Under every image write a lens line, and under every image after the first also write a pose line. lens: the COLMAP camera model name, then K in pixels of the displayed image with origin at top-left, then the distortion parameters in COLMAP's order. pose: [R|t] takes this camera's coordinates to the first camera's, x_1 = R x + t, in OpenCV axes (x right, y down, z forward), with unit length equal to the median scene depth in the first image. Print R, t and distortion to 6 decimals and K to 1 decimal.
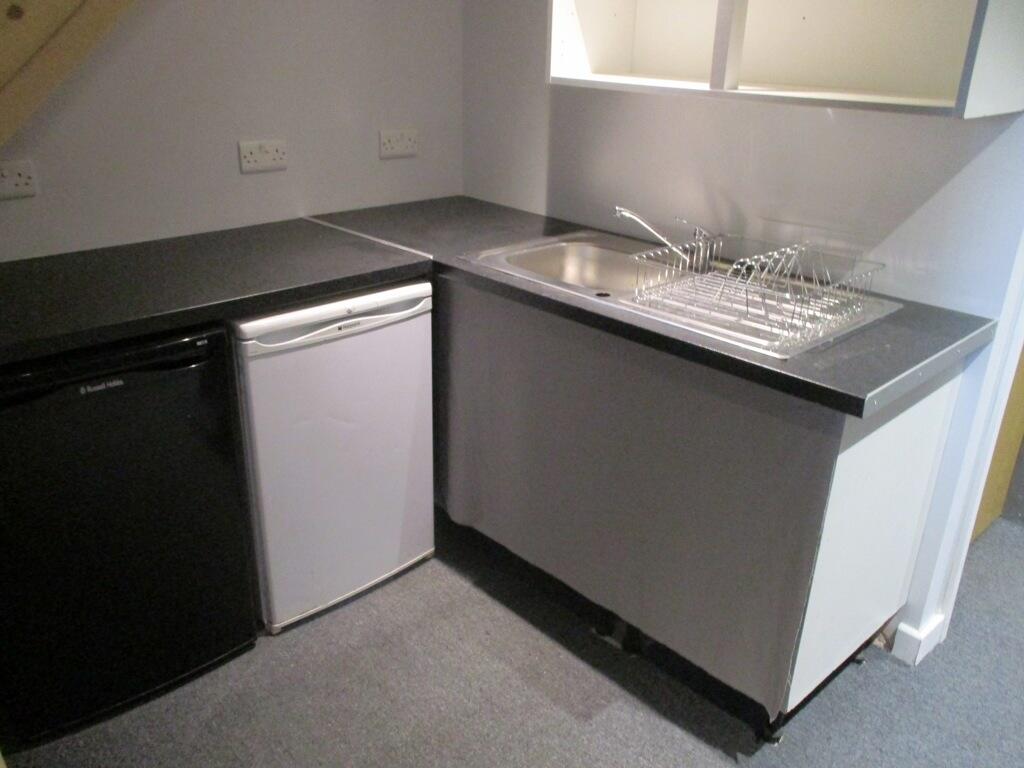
lens RADIAL K [[851.4, 0, 510.9], [0, 851.4, 404.8], [0, 0, 1]] dist [-0.035621, -0.003471]
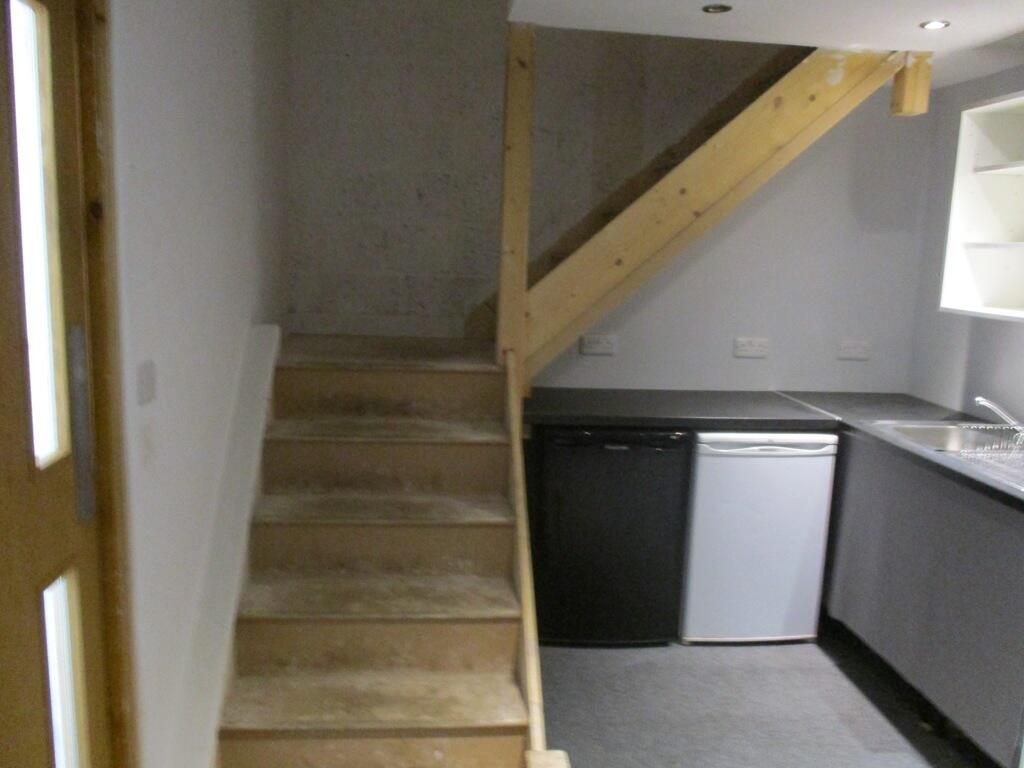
lens RADIAL K [[851.4, 0, 510.9], [0, 851.4, 404.8], [0, 0, 1]] dist [-0.035621, -0.003471]
pose [[0.786218, 0.108256, -0.608392, 0.342562], [-0.258812, 0.951711, -0.165114, 0.189264], [0.561139, 0.287275, 0.776271, -0.458108]]
